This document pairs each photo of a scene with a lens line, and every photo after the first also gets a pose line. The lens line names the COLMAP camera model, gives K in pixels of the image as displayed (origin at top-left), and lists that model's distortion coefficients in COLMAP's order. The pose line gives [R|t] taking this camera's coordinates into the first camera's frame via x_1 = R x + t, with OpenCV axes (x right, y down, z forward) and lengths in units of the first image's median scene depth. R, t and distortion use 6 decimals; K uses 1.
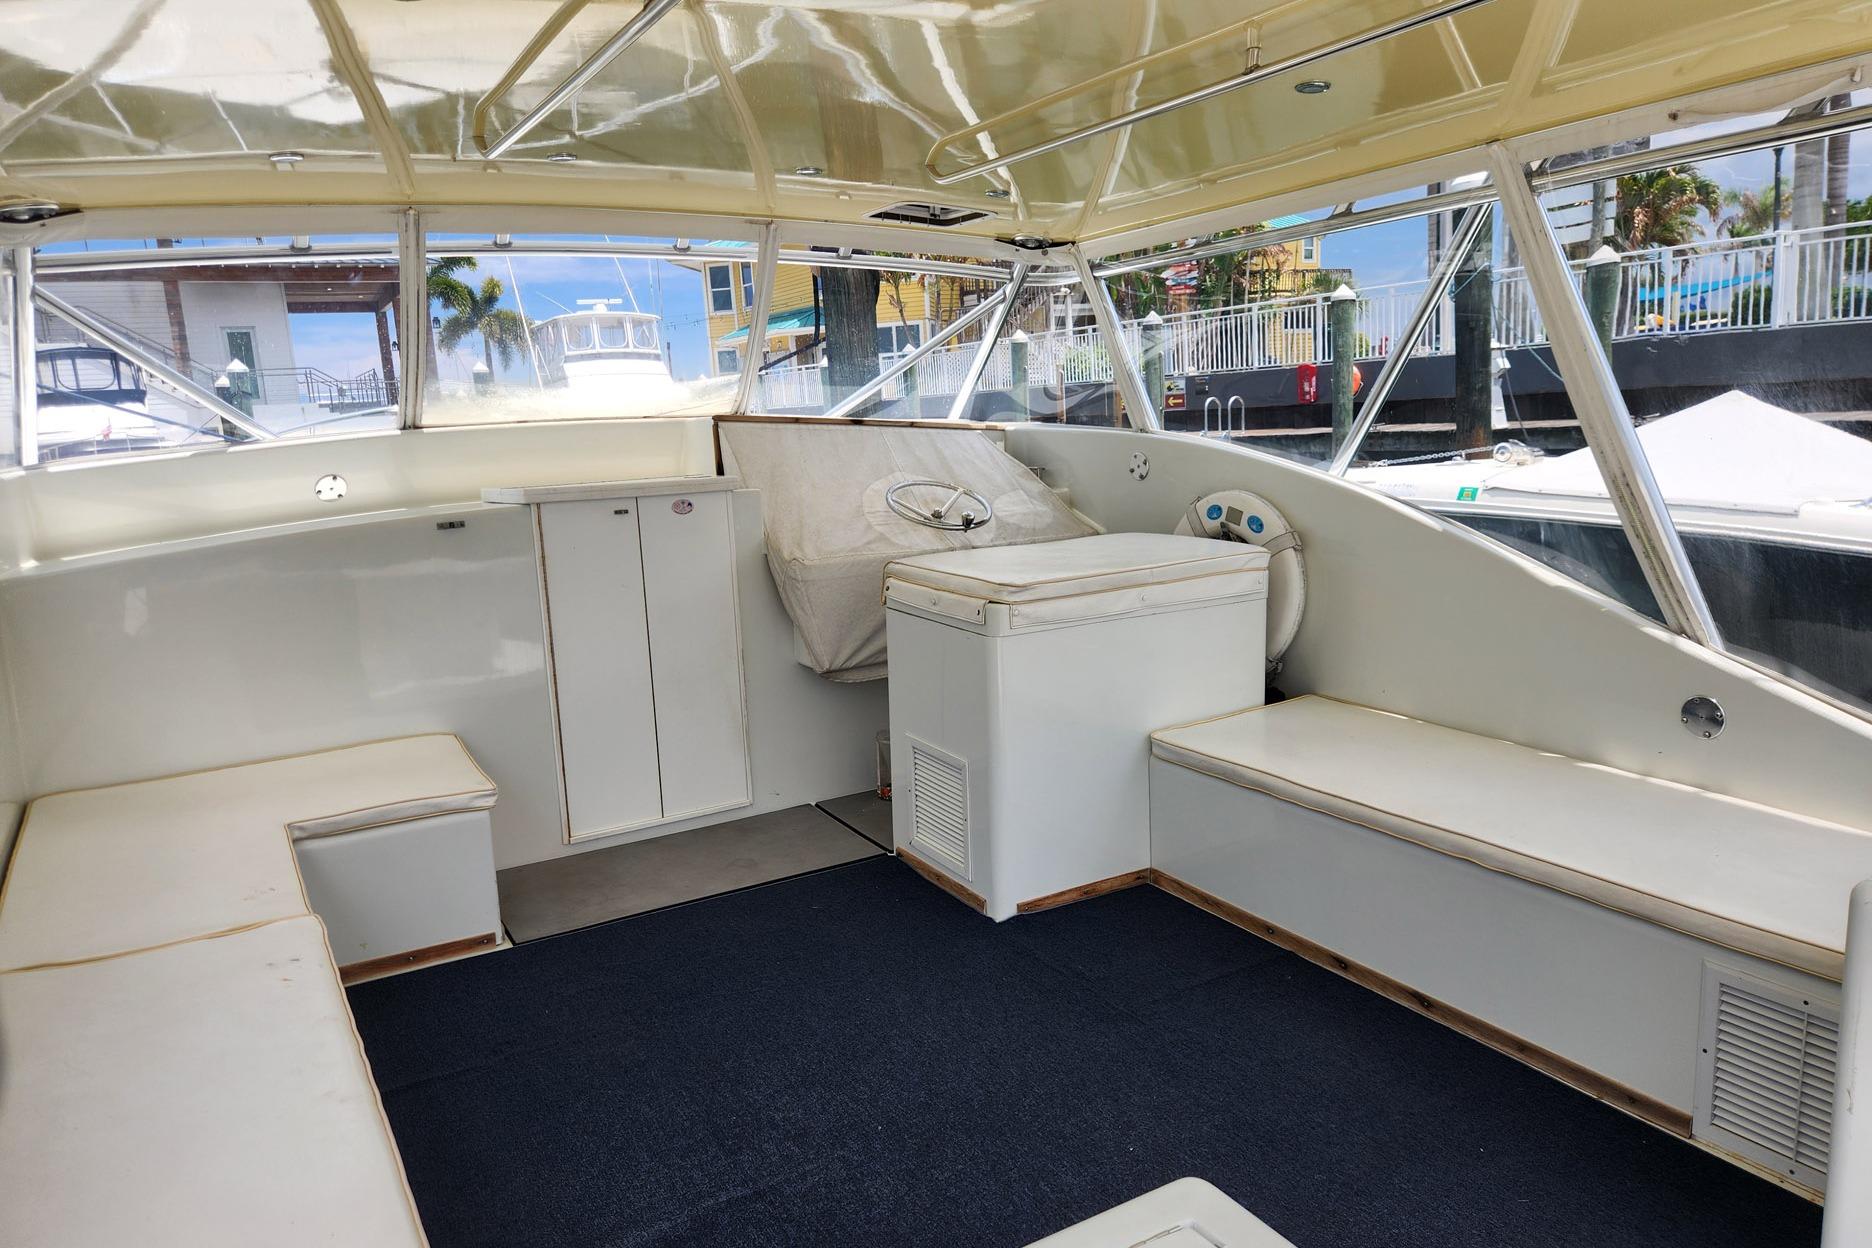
lens RADIAL K [[1268.4, 0, 931.5], [0, 1268.4, 615.0], [0, 0, 1]] dist [0.055696, -0.059087]
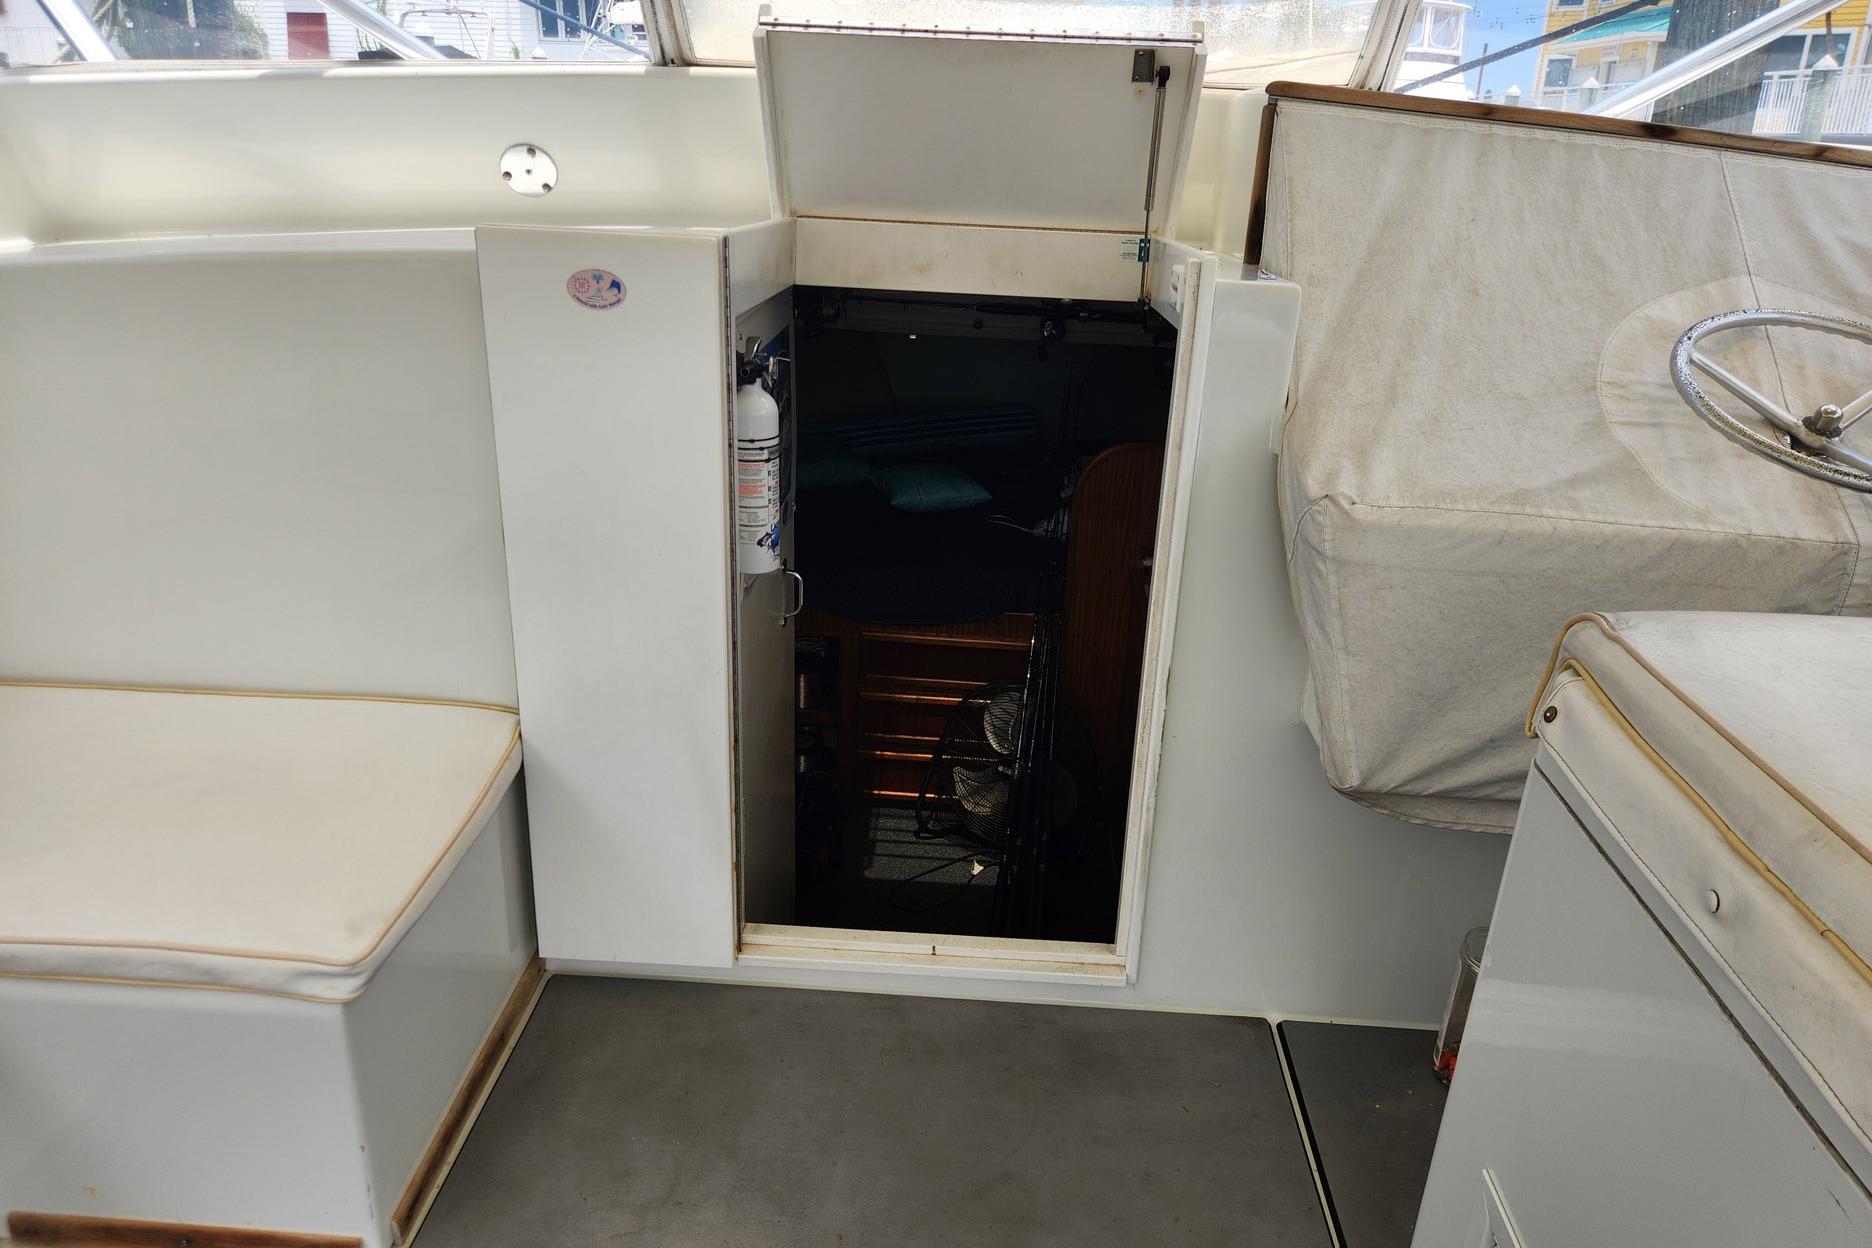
lens RADIAL K [[1268.4, 0, 931.5], [0, 1268.4, 615.0], [0, 0, 1]] dist [0.055696, -0.059087]
pose [[0.831407, 0.270202, -0.485544, -0.014873], [-0.165724, 0.954618, 0.247467, -0.081199], [0.530375, -0.125279, 0.838455, 0.608957]]
